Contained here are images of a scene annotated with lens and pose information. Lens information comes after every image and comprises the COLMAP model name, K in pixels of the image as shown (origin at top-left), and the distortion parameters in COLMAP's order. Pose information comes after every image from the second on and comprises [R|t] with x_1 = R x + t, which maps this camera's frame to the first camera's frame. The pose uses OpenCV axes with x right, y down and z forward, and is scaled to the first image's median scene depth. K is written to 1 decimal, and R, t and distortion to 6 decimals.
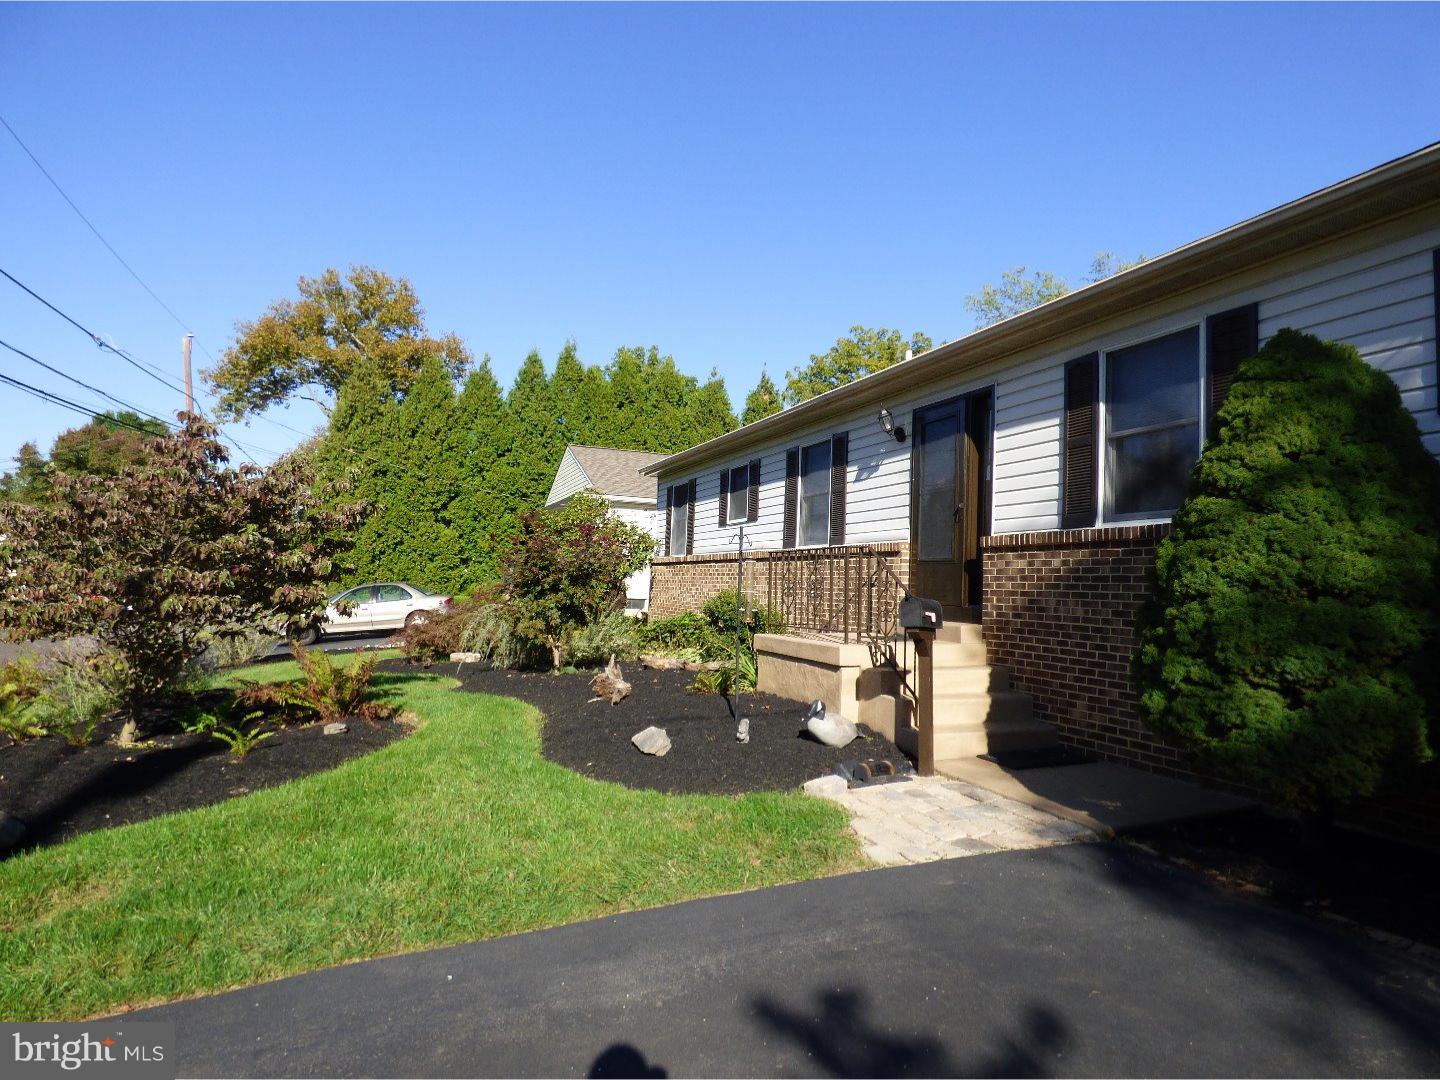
lens RADIAL K [[880.1, 0, 722.7], [0, 880.1, 535.3], [0, 0, 1]] dist [-0.001178, -0.016481]
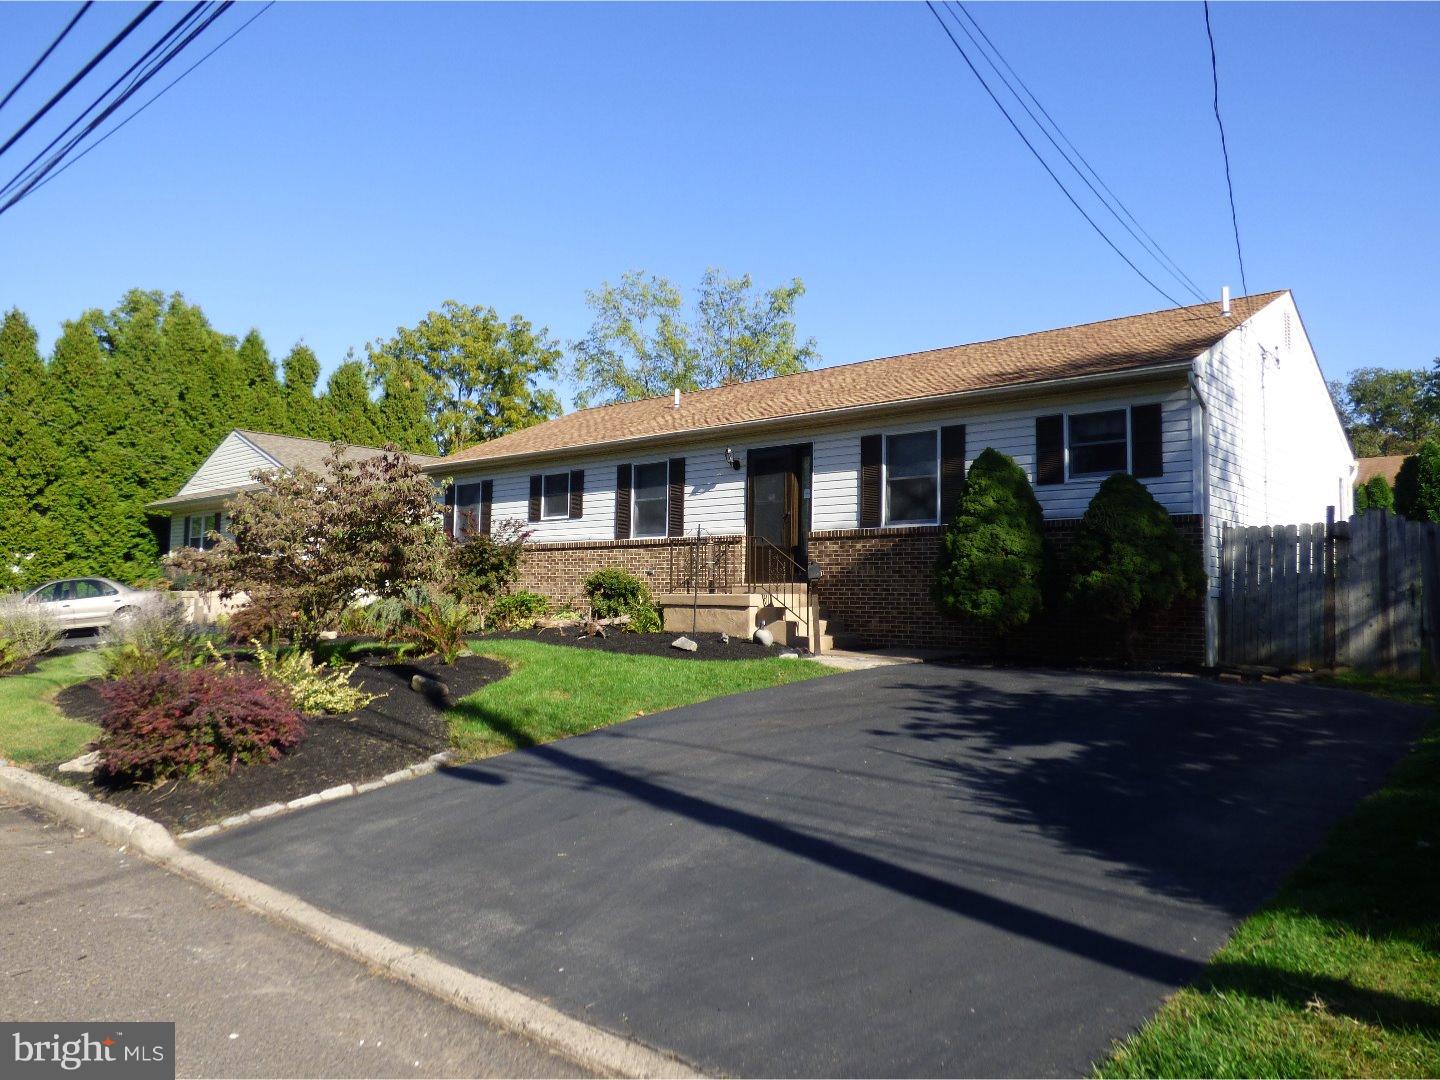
lens RADIAL K [[1030.7, 0, 719.4], [0, 1030.7, 540.6], [0, 0, 1]] dist [0.001841, -0.001569]
pose [[0.889285, 0.004541, 0.457330, -0.656120], [-0.008837, 0.999935, 0.007255, 0.004590], [-0.457268, -0.010493, 0.889267, -0.595008]]
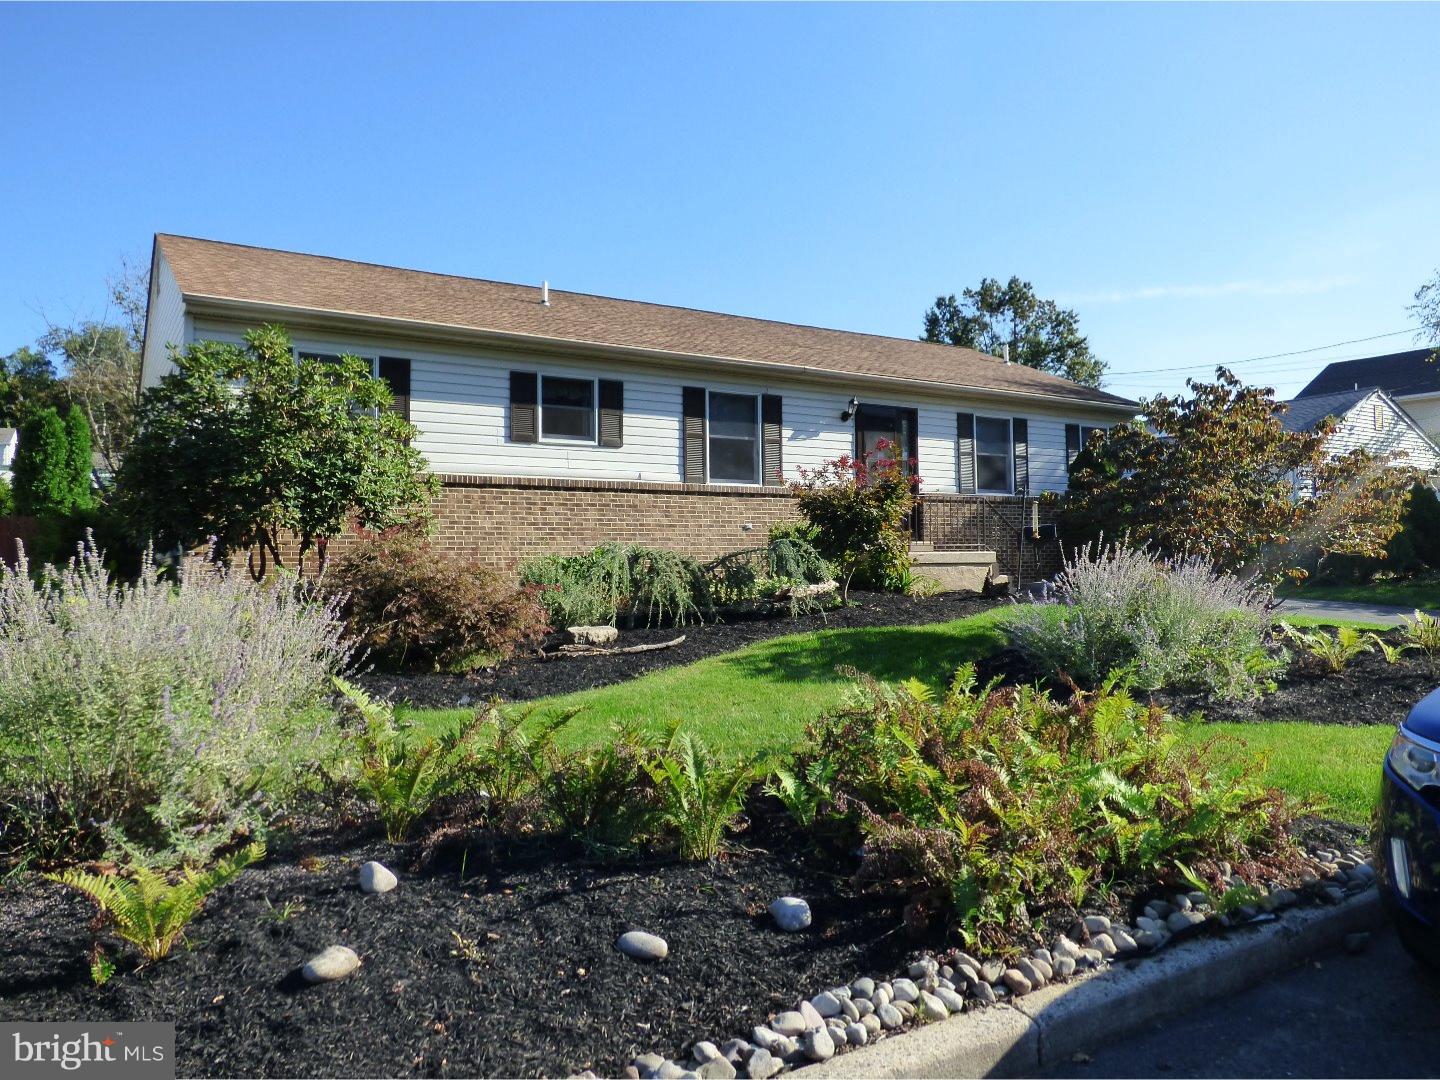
lens RADIAL K [[1030.7, 0, 718.7], [0, 1030.7, 540.7], [0, 0, 1]] dist [0.001841, -0.001569]
pose [[-0.199268, -0.015295, 0.979826, -1.450756], [-0.055813, 0.998432, 0.004234, 0.097073], [-0.978354, -0.053843, -0.199810, 1.557058]]
